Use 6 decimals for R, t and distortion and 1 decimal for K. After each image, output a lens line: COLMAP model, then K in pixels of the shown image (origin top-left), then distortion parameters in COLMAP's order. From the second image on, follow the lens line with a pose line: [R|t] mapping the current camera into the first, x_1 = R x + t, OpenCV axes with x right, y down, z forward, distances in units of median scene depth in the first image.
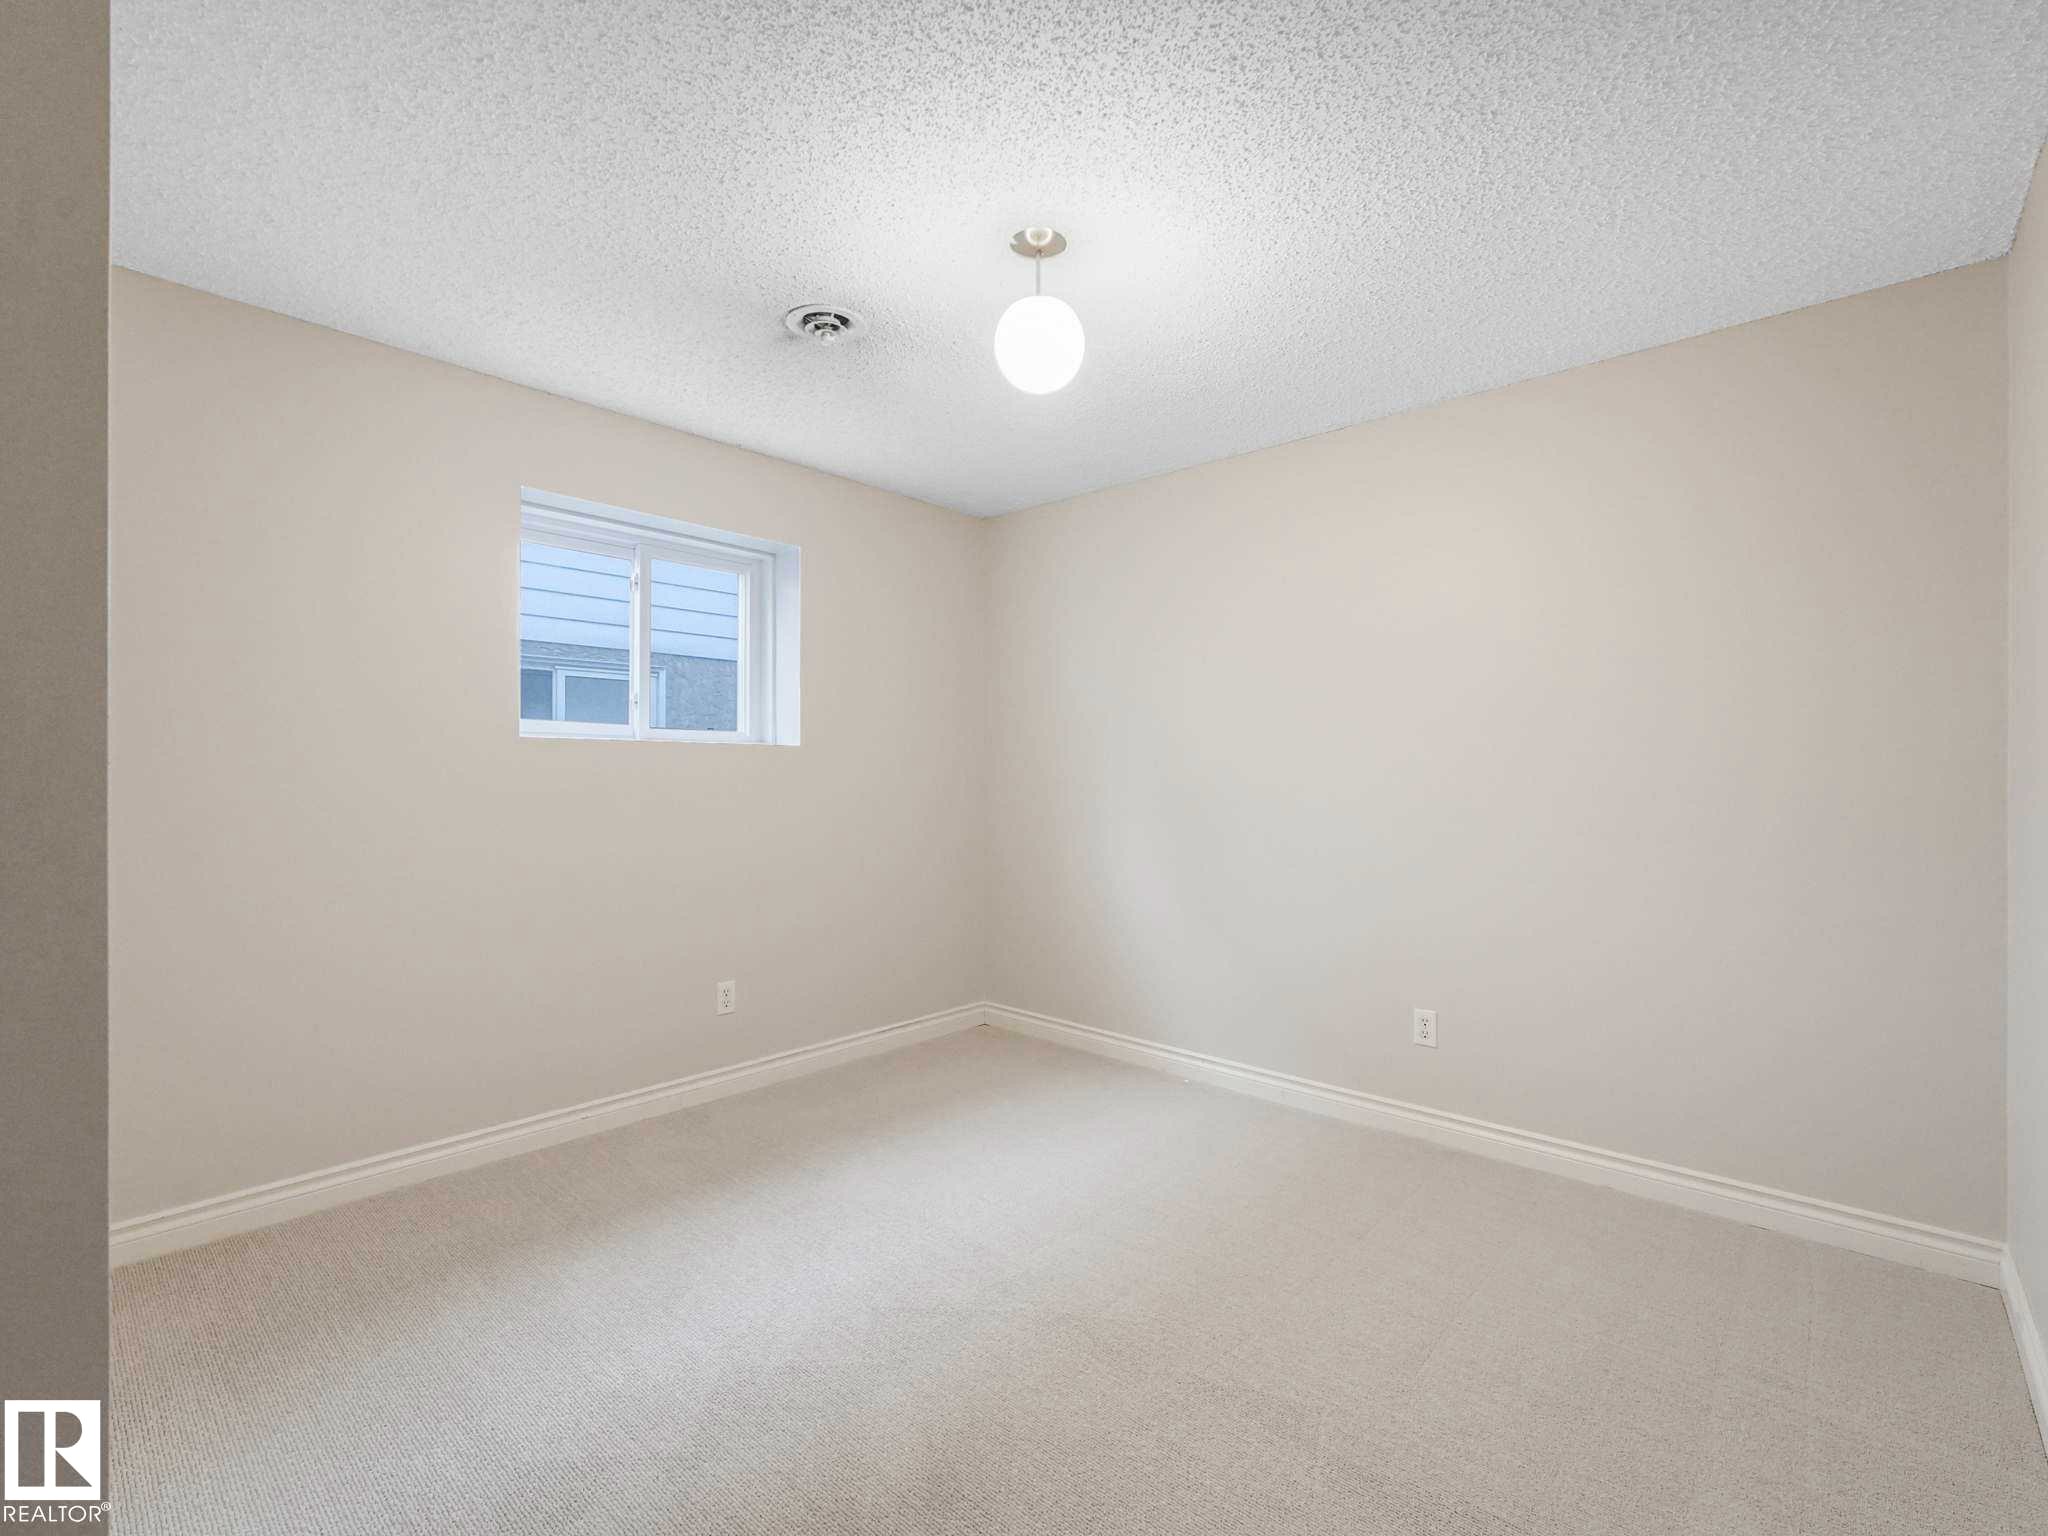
lens RADIAL K [[937.5, 0, 1013.4], [0, 937.5, 771.2], [0, 0, 1]] dist [-0.000260, -0.000834]
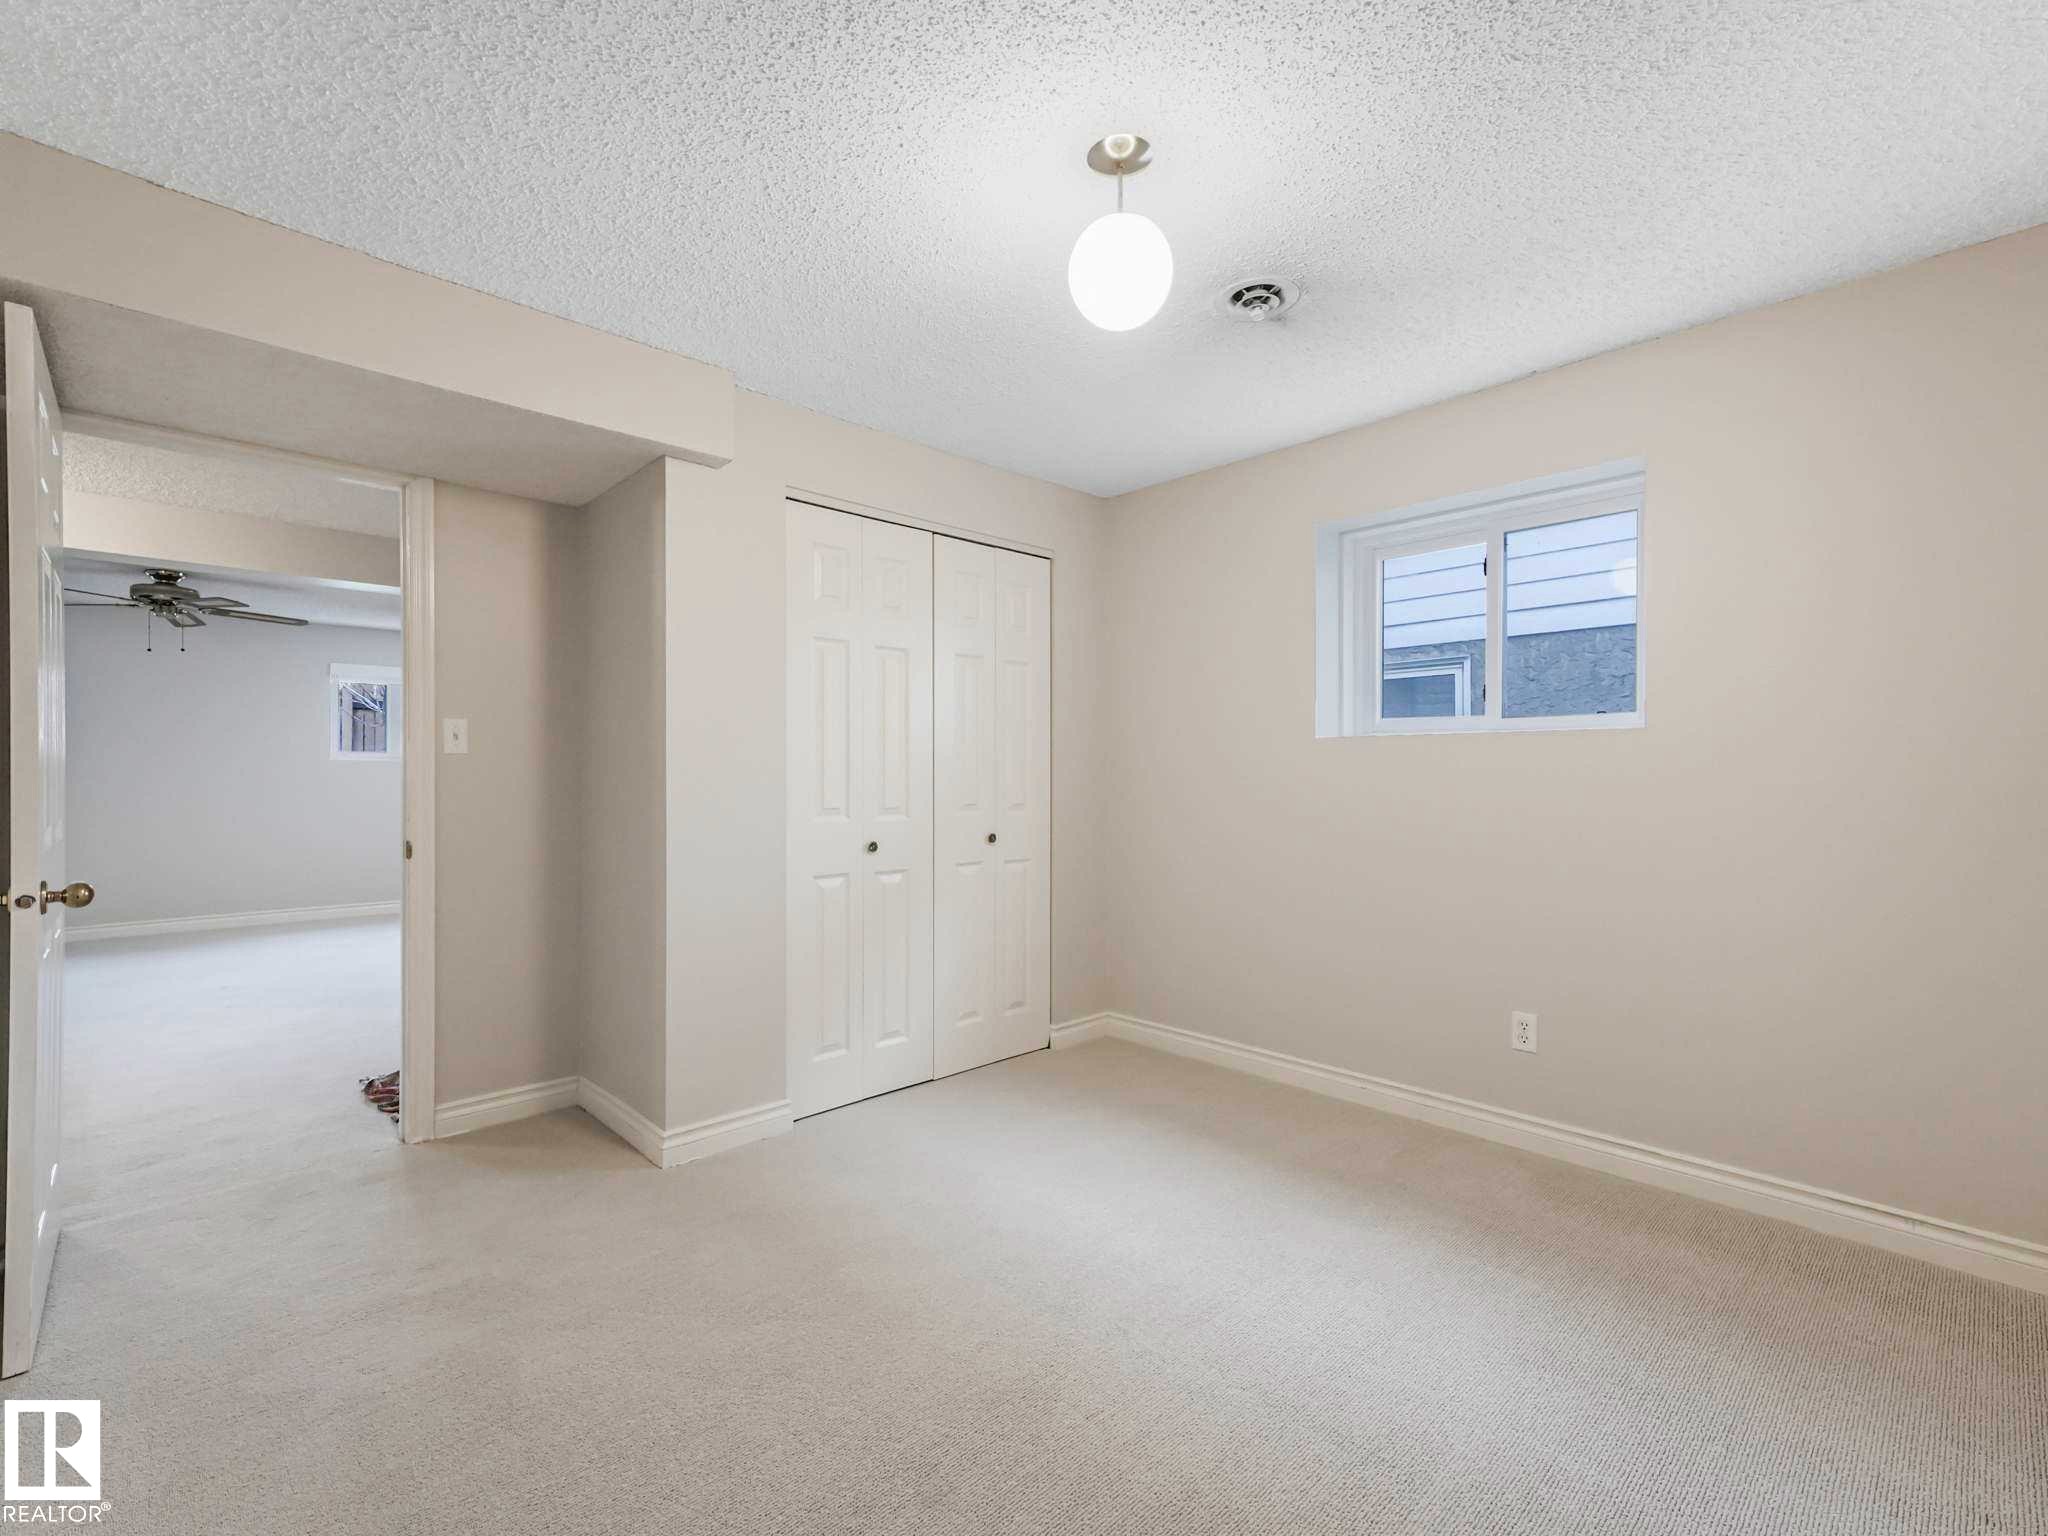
lens RADIAL K [[937.5, 0, 1014.4], [0, 937.5, 772.6], [0, 0, 1]] dist [-0.000260, -0.000834]
pose [[-0.093190, 0.001049, -0.995648, 0.582522], [0.010149, 0.999948, 0.000104, 0.001510], [0.995597, -0.010096, -0.093196, 0.623777]]
